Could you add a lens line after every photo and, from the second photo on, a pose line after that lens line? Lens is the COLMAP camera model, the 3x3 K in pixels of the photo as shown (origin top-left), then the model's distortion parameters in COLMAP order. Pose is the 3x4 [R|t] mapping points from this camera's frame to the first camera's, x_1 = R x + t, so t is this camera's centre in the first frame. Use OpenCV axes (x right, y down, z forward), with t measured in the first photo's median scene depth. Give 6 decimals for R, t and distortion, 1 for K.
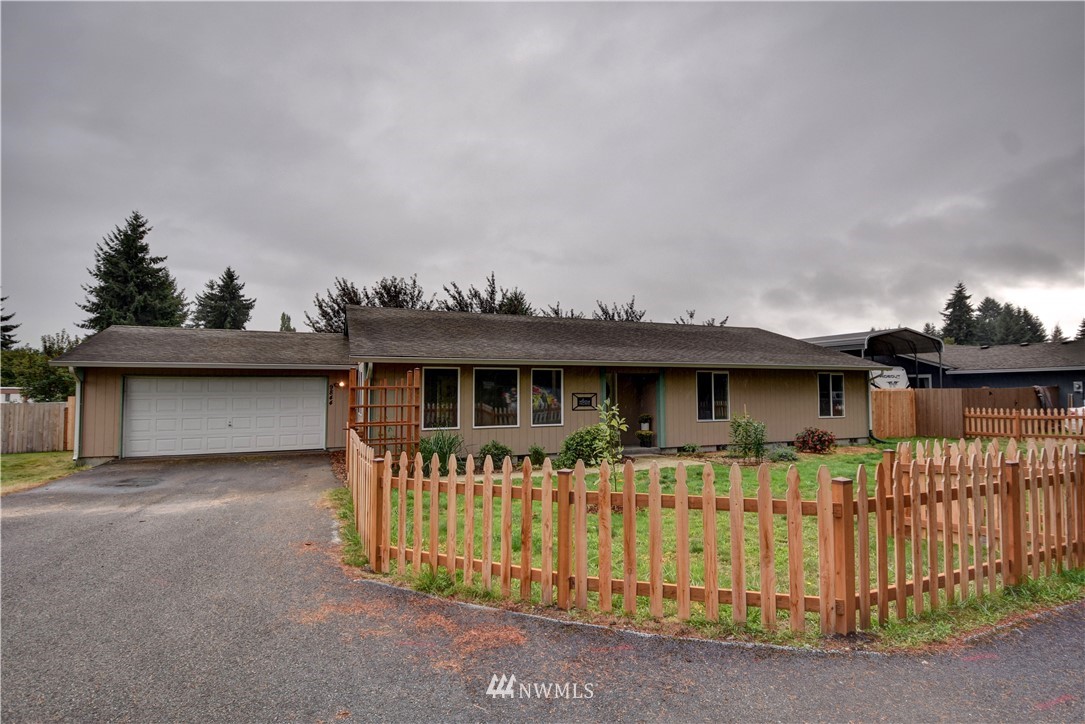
lens RADIAL K [[527.7, 0, 555.2], [0, 527.7, 366.8], [0, 0, 1]] dist [0.020114, -0.034872]
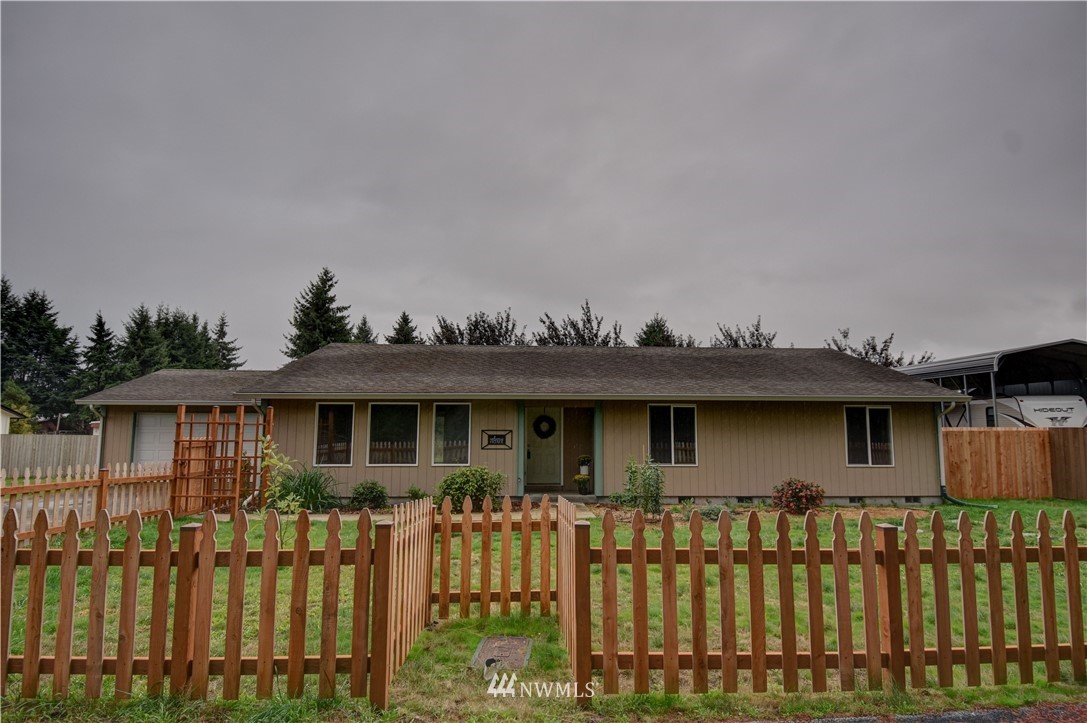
lens RADIAL K [[567.4, 0, 538.2], [0, 567.4, 365.1], [0, 0, 1]] dist [0.004006, -0.000952]
pose [[0.941418, -0.030963, -0.335817, 0.147740], [0.009402, 0.997799, -0.065643, 0.001317], [0.337110, 0.058641, 0.939637, 0.038655]]
